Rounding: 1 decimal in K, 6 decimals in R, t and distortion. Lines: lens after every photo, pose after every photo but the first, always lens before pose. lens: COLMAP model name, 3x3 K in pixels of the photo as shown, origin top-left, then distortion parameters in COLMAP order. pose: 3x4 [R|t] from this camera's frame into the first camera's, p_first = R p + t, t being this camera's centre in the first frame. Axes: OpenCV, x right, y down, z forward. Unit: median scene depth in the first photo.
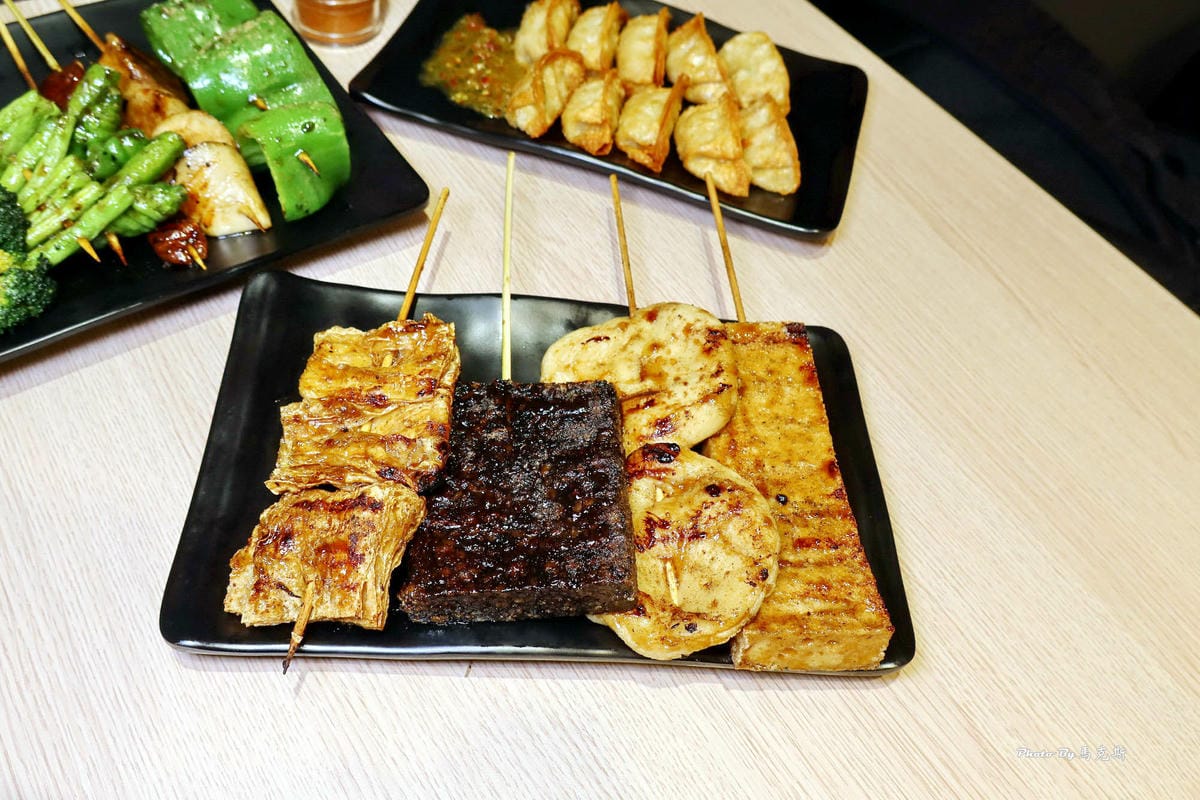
lens RADIAL K [[916.5, 0, 618.4], [0, 916.5, 392.0], [0, 0, 1]] dist [-0.028496, 0.008203]
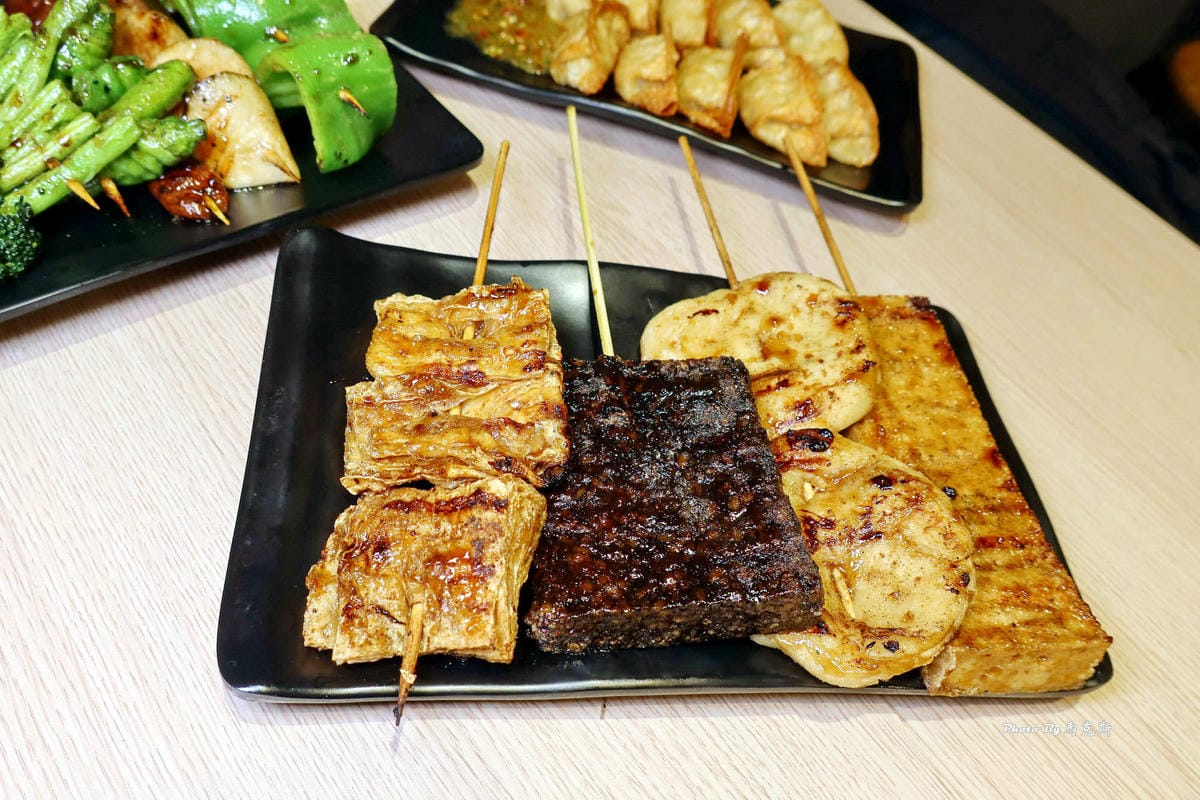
lens RADIAL K [[916.5, 0, 602.3], [0, 916.5, 396.0], [0, 0, 1]] dist [-0.028496, 0.008203]
pose [[0.995065, -0.004844, 0.099104, -0.217103], [0.007673, 0.999573, -0.028191, 0.046331], [-0.098925, 0.028812, 0.994678, 0.175056]]
